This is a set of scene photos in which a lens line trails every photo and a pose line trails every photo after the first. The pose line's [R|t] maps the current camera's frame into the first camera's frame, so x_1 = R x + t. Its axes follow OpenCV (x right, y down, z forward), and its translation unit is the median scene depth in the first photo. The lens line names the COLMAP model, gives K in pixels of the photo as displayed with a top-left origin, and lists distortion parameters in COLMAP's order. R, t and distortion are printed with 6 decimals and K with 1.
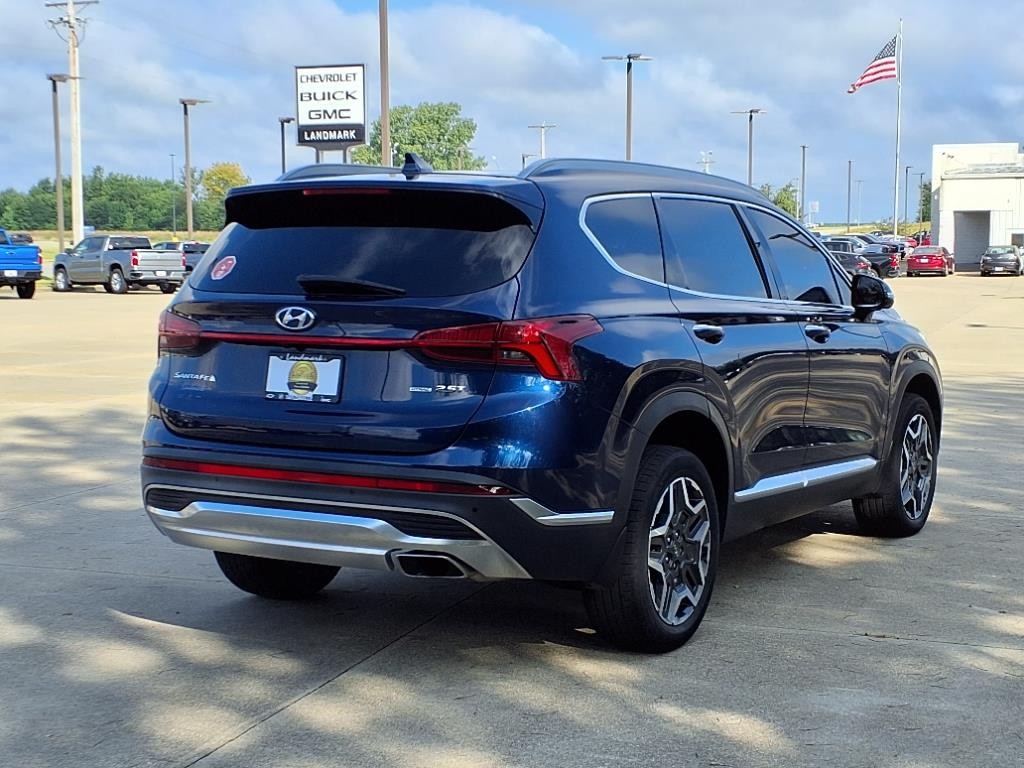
lens RADIAL K [[1576.9, 0, 512.0], [0, 1576.9, 384.0], [0, 0, 1]] dist [0.093869, -0.067560]
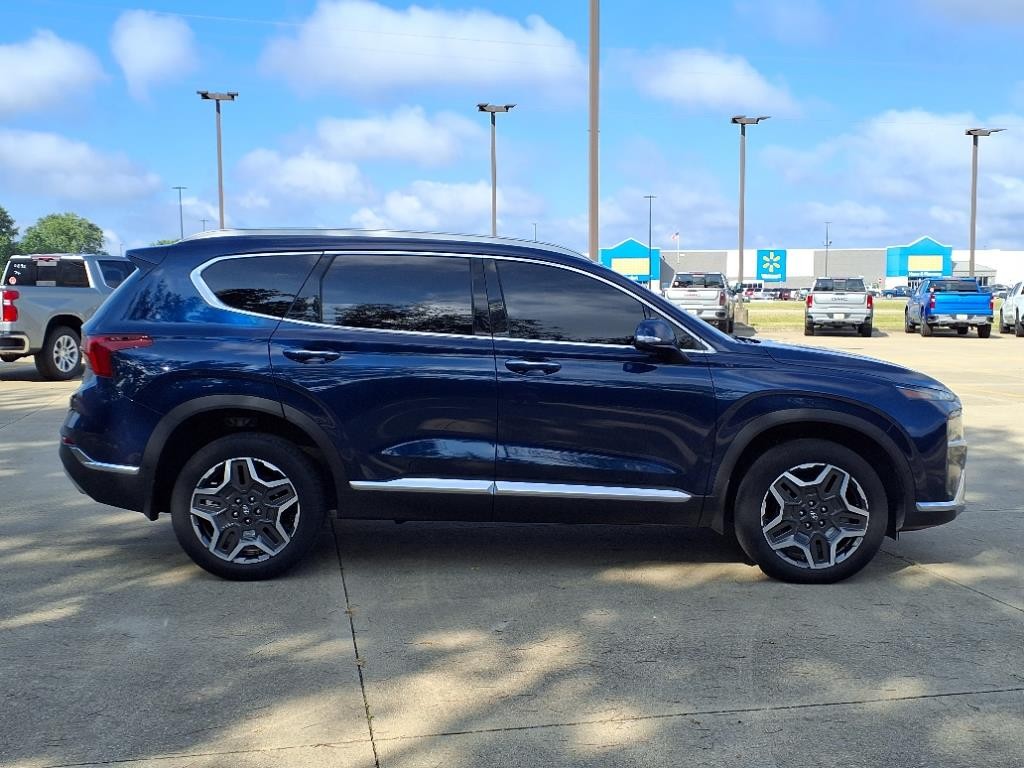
lens RADIAL K [[1089.3, 0, 512.0], [0, 1089.3, 384.0], [0, 0, 1]] dist [-0.026491, -0.038661]
pose [[0.586901, 0.076239, -0.806061, 0.988062], [-0.082656, 0.995997, 0.034021, -0.054526], [0.805429, 0.046659, 0.590853, 0.623435]]
